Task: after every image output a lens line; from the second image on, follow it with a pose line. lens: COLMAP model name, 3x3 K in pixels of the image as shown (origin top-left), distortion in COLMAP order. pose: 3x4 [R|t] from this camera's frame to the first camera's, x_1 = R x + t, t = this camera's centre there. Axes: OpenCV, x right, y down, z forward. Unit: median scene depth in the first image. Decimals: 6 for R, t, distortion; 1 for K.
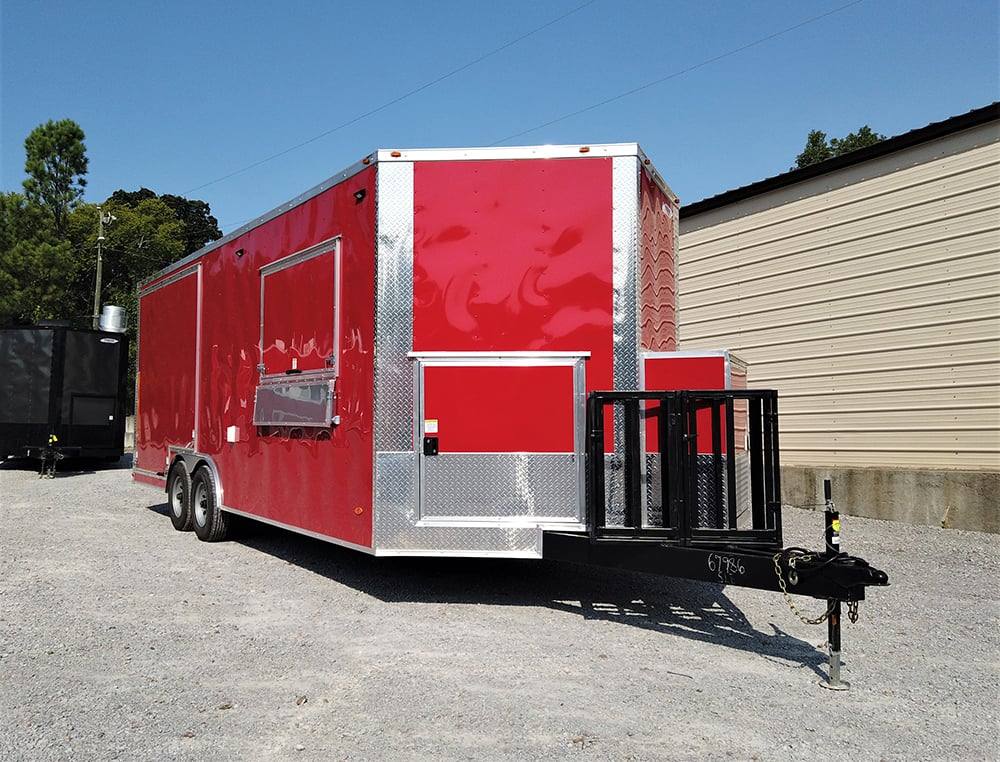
lens RADIAL K [[928.8, 0, 444.4], [0, 928.8, 342.9], [0, 0, 1]] dist [0.012258, 0.014926]
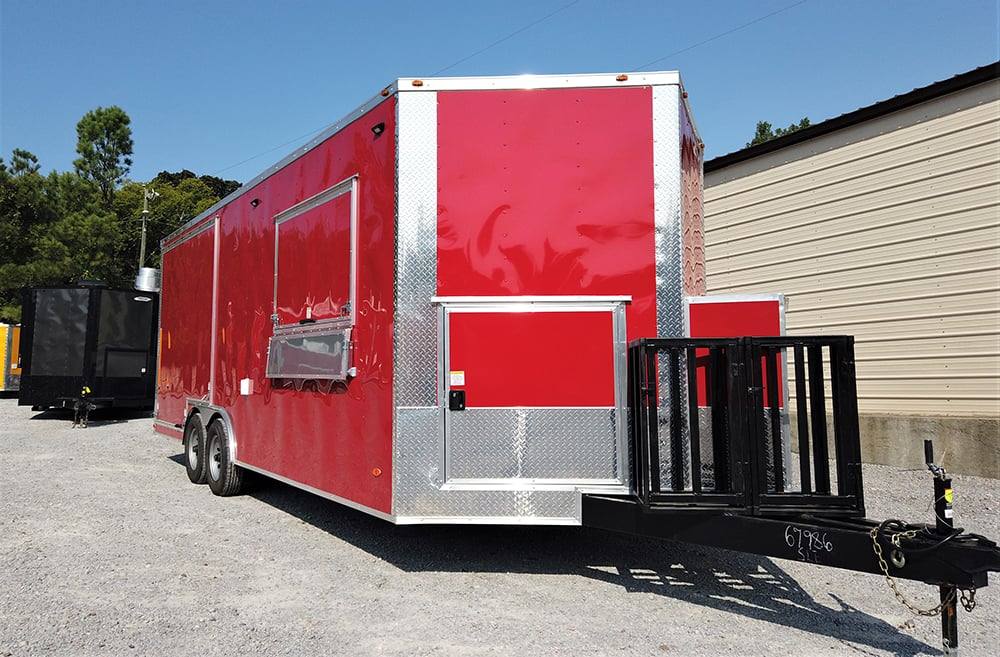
lens RADIAL K [[783.5, 0, 473.0], [0, 783.5, 280.6], [0, 0, 1]] dist [0.024266, -0.012654]
pose [[0.999362, -0.001551, 0.035692, -0.025927], [0.002648, 0.999525, -0.030689, 0.017429], [-0.035627, 0.030764, 0.998892, 0.228693]]
